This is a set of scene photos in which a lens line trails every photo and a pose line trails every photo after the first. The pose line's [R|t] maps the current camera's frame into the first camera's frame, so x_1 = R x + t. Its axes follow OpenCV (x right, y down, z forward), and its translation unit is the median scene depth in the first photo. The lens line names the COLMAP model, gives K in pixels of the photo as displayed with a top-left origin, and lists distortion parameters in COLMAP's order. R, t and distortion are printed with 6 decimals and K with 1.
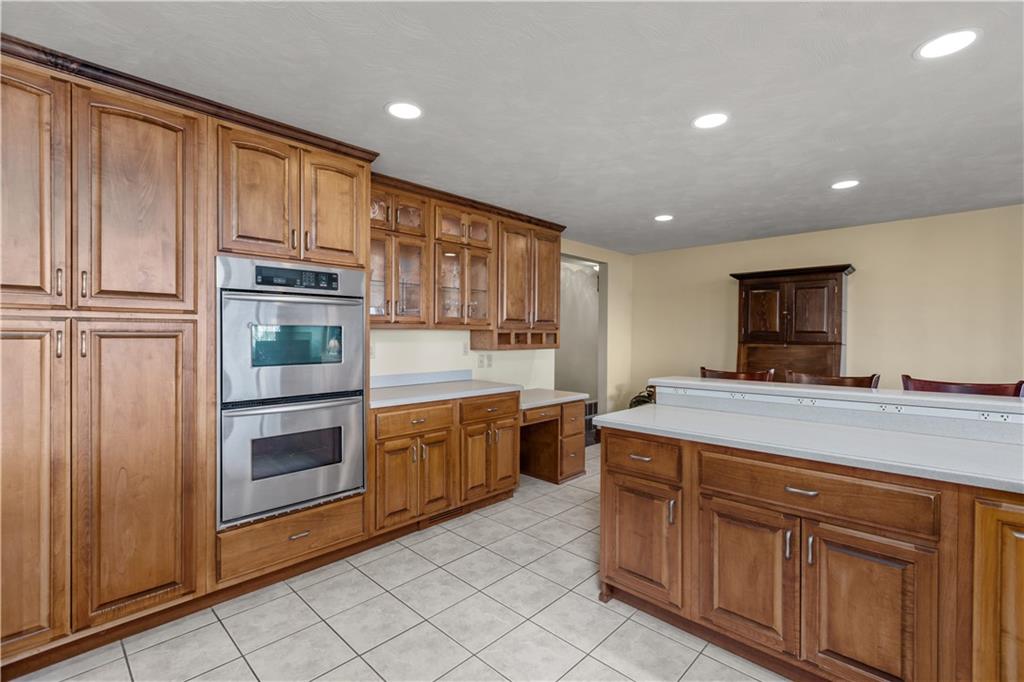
lens RADIAL K [[461.8, 0, 512.0], [0, 461.8, 341.0], [0, 0, 1]] dist [-0.001781, -0.000440]
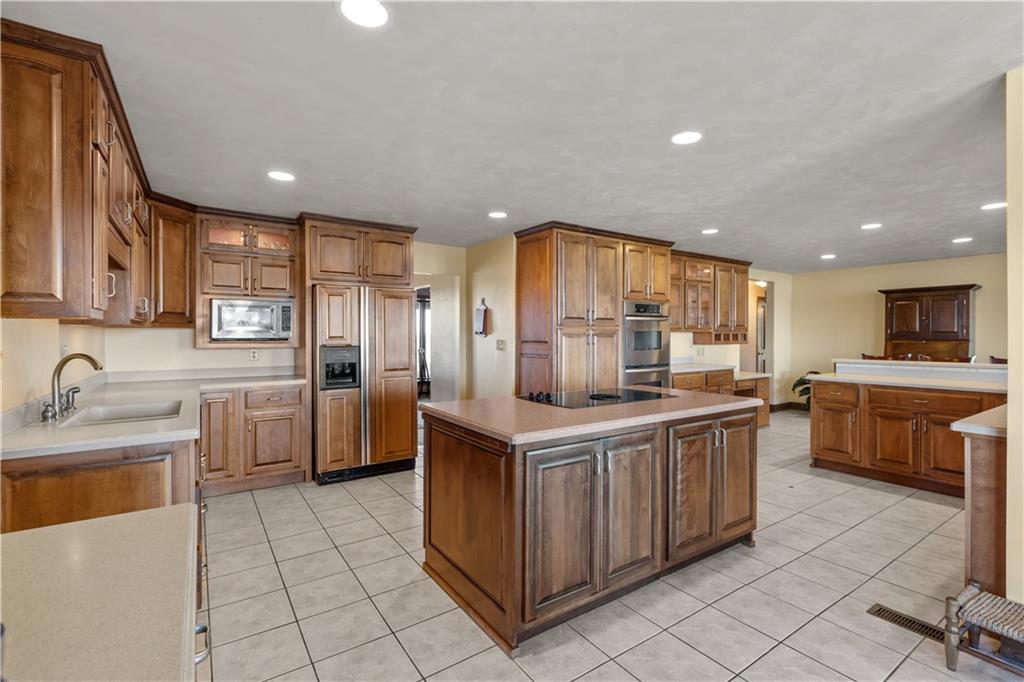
lens RADIAL K [[466.8, 0, 510.0], [0, 466.8, 338.1], [0, 0, 1]] dist [-0.001148, -0.000788]
pose [[0.977440, -0.002208, -0.211203, -0.525683], [0.001031, 0.999983, -0.005683, 0.008675], [0.211212, 0.005337, 0.977426, -1.011907]]
